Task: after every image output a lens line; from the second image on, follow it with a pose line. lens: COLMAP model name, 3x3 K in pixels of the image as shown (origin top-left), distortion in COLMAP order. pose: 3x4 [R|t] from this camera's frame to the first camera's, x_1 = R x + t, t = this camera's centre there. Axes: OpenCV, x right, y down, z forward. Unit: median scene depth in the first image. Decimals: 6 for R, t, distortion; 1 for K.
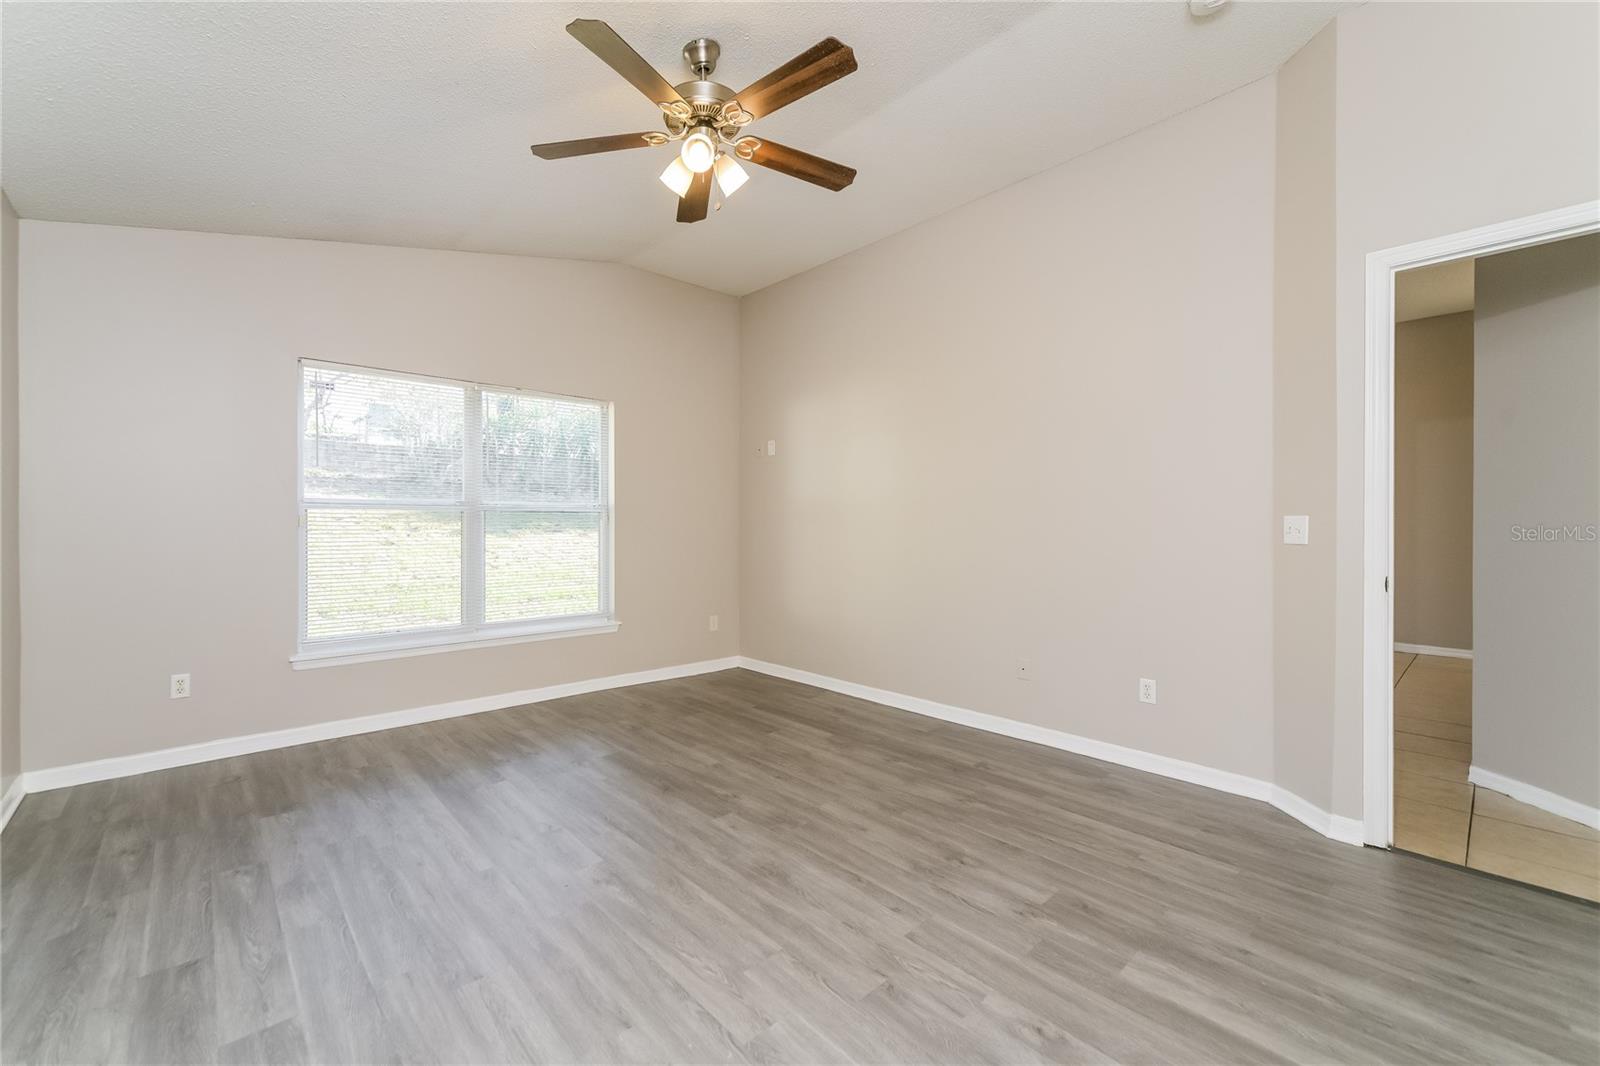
lens RADIAL K [[623.7, 0, 800.2], [0, 623.7, 526.8], [0, 0, 1]] dist [0.003046, 0.000454]
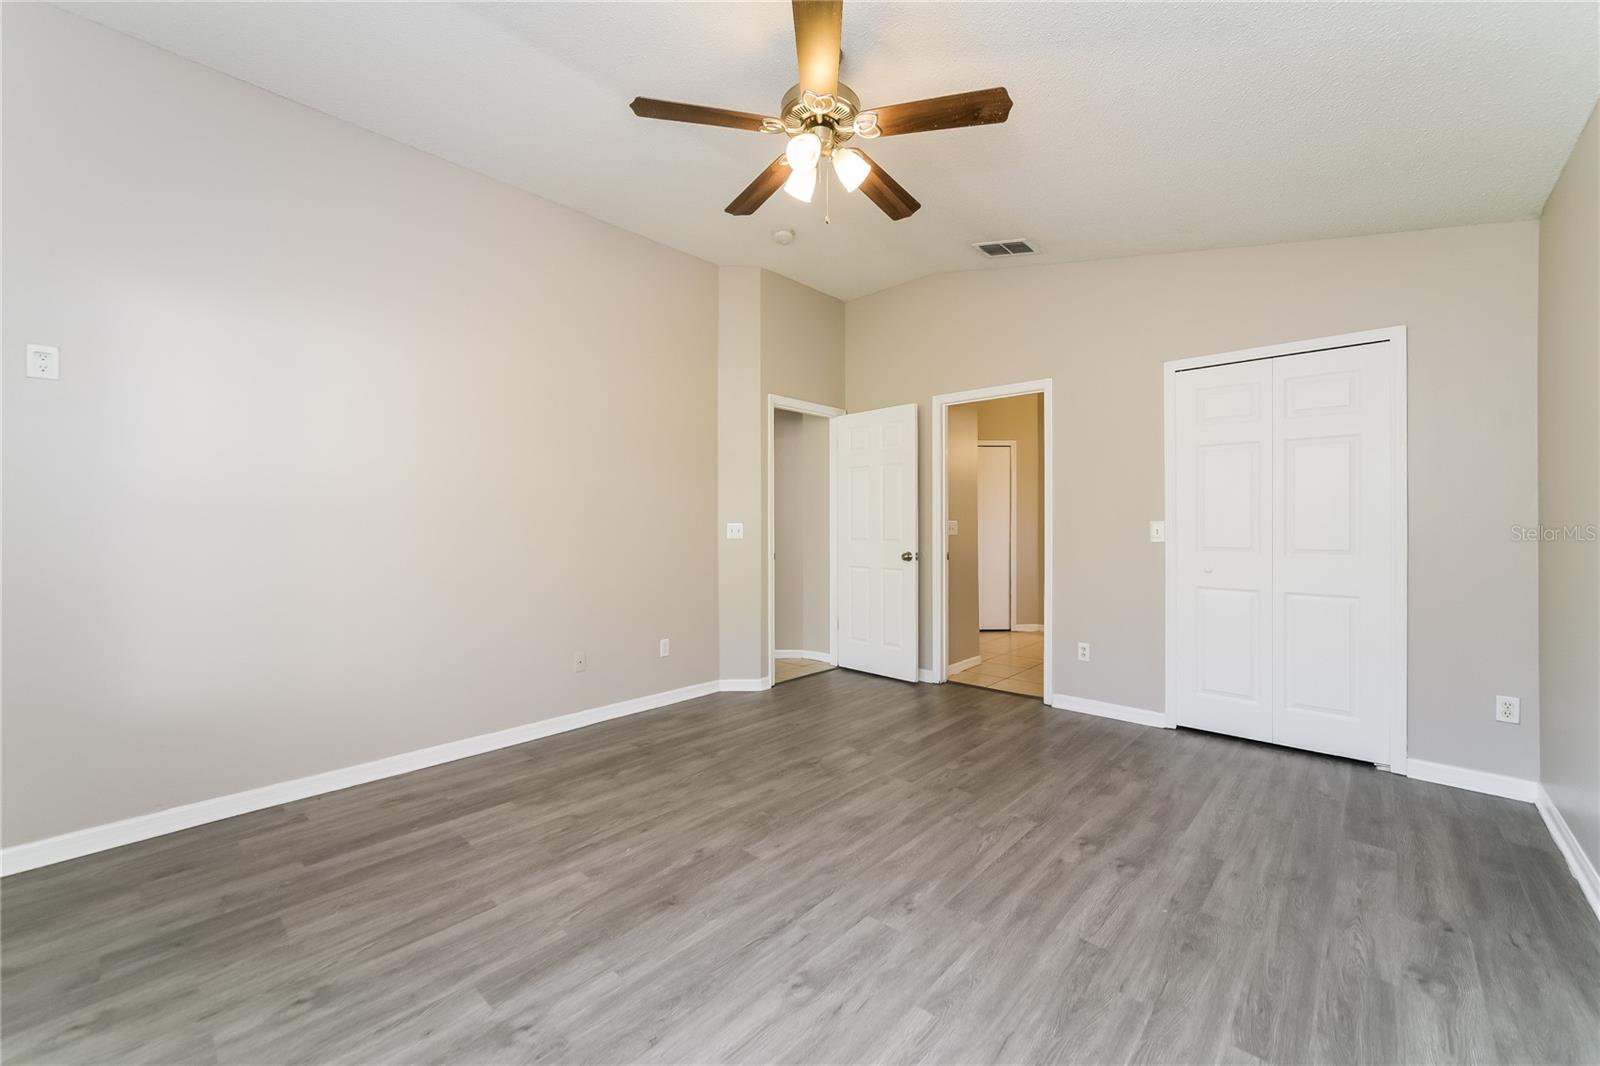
lens RADIAL K [[623.7, 0, 798.6], [0, 623.7, 528.5], [0, 0, 1]] dist [0.003046, 0.000454]
pose [[-0.053311, -0.003895, 0.998570, -0.841522], [0.004415, 0.999982, 0.004136, 0.010396], [-0.998568, 0.004630, -0.053293, 0.838035]]
